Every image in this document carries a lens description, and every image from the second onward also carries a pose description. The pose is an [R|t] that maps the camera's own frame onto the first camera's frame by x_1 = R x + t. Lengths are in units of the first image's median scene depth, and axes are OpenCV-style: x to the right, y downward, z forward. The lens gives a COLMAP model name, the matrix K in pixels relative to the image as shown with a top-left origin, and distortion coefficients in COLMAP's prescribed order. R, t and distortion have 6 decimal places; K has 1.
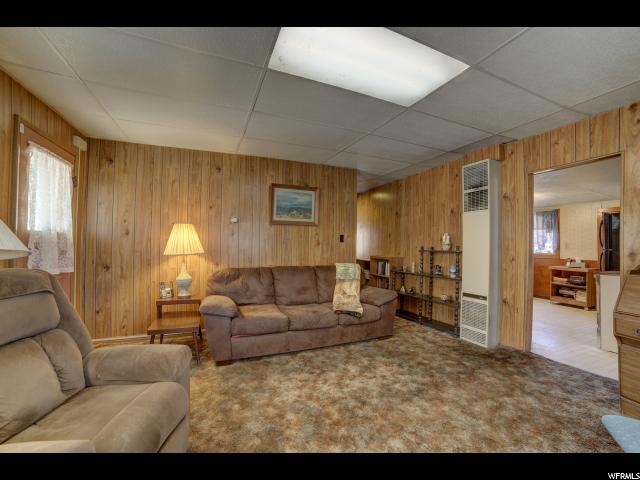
lens RADIAL K [[256.9, 0, 313.7], [0, 256.9, 239.7], [0, 0, 1]] dist [-0.085088, 0.028378]
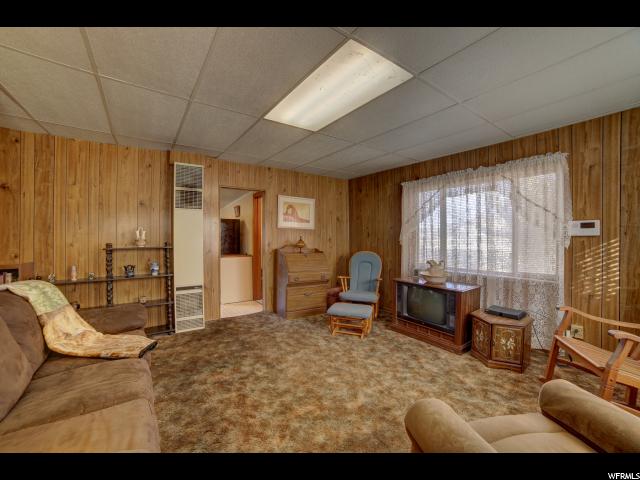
lens RADIAL K [[256.9, 0, 313.7], [0, 256.9, 239.7], [0, 0, 1]] dist [-0.085088, 0.028378]
pose [[-0.171466, -0.011052, 0.985128, -0.601949], [-0.013269, 0.999872, 0.008908, 0.001091], [-0.985101, -0.011544, -0.171590, 0.760037]]
